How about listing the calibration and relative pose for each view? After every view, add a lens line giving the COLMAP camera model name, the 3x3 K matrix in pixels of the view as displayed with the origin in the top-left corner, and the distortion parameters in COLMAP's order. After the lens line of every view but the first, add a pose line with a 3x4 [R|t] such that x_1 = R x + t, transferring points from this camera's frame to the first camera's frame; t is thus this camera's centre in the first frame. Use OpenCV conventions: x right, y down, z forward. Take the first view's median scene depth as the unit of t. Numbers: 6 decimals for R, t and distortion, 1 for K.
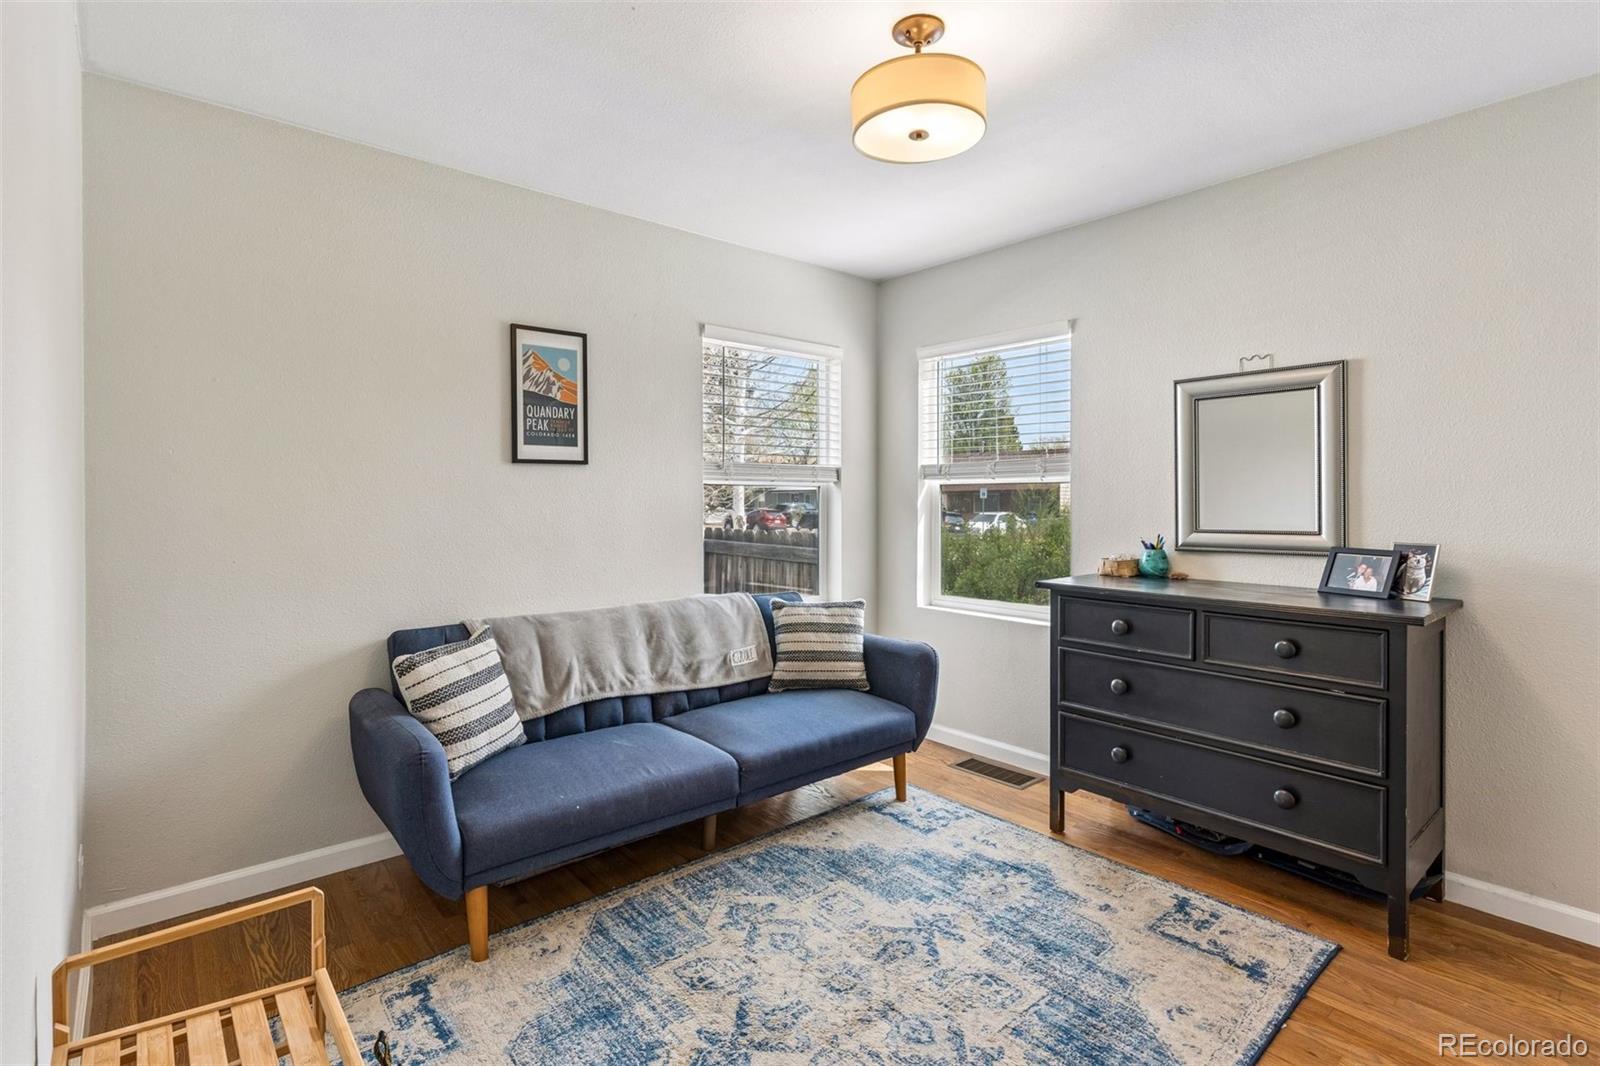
lens RADIAL K [[757.1, 0, 800.0], [0, 757.1, 533.0], [0, 0, 1]] dist [0.001352, 0.000195]
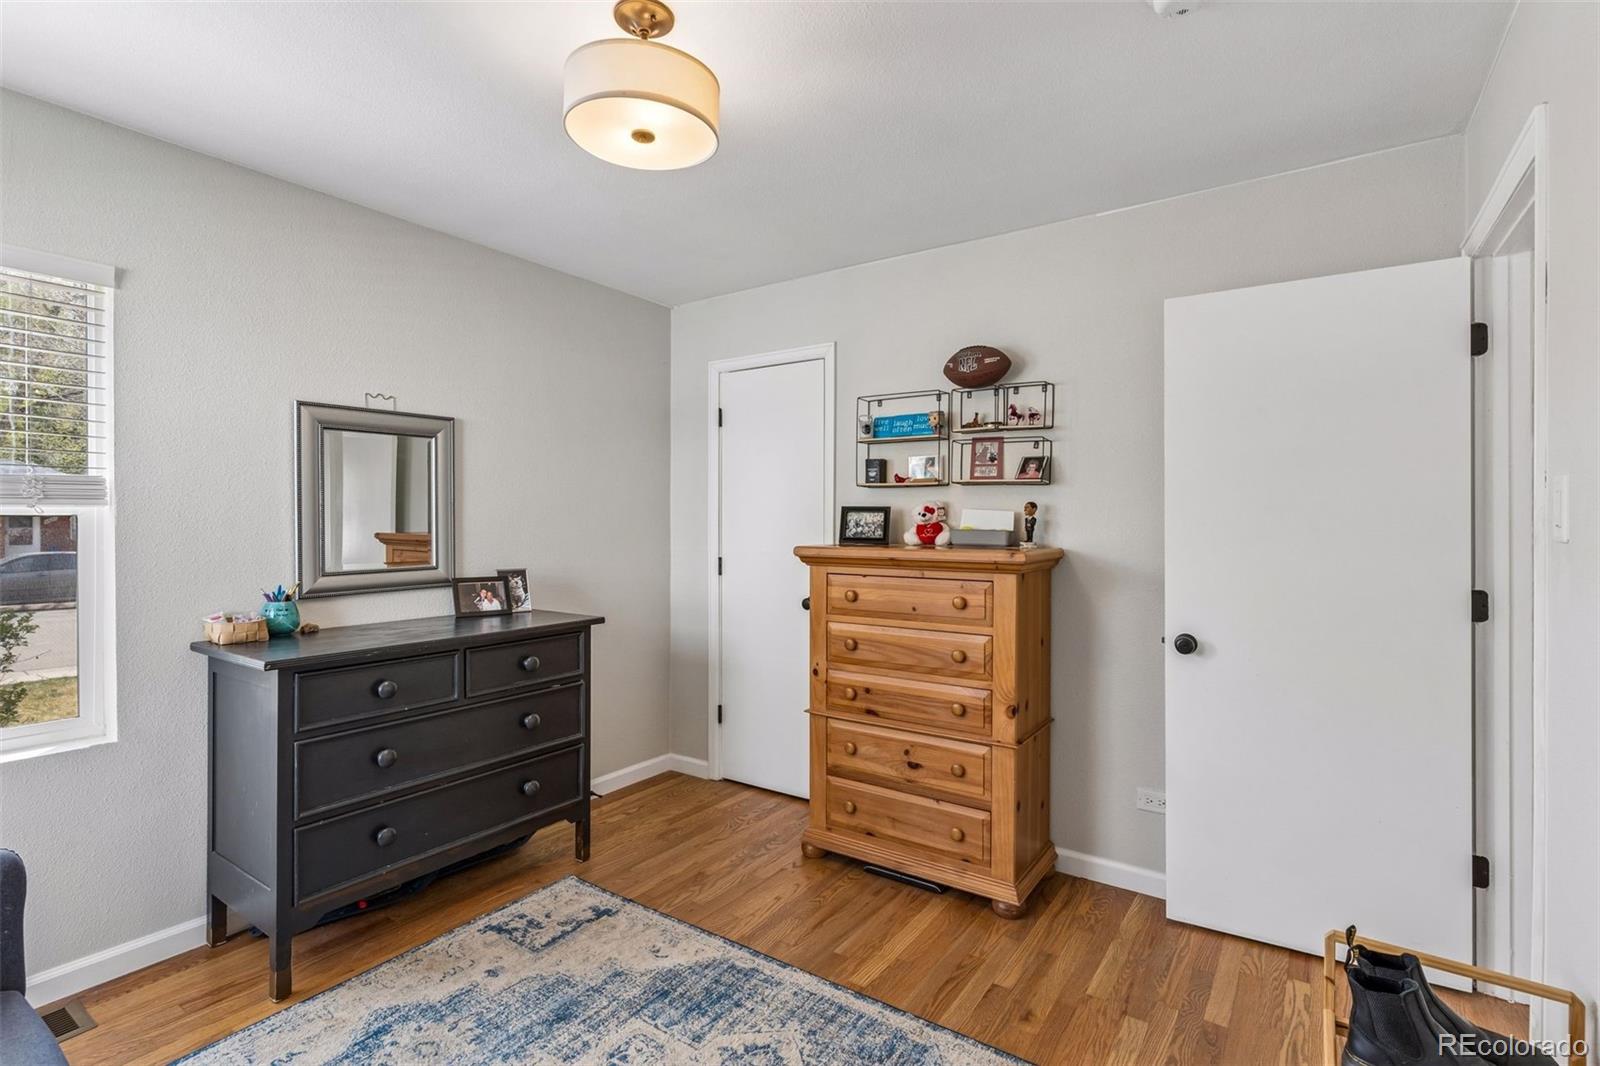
lens RADIAL K [[757.1, 0, 800.0], [0, 757.1, 533.0], [0, 0, 1]] dist [0.001352, 0.000195]
pose [[-0.251235, -0.016019, 0.967794, -0.600895], [0.039569, 0.998857, 0.026806, -0.065848], [-0.967117, 0.045030, -0.250314, 0.836412]]
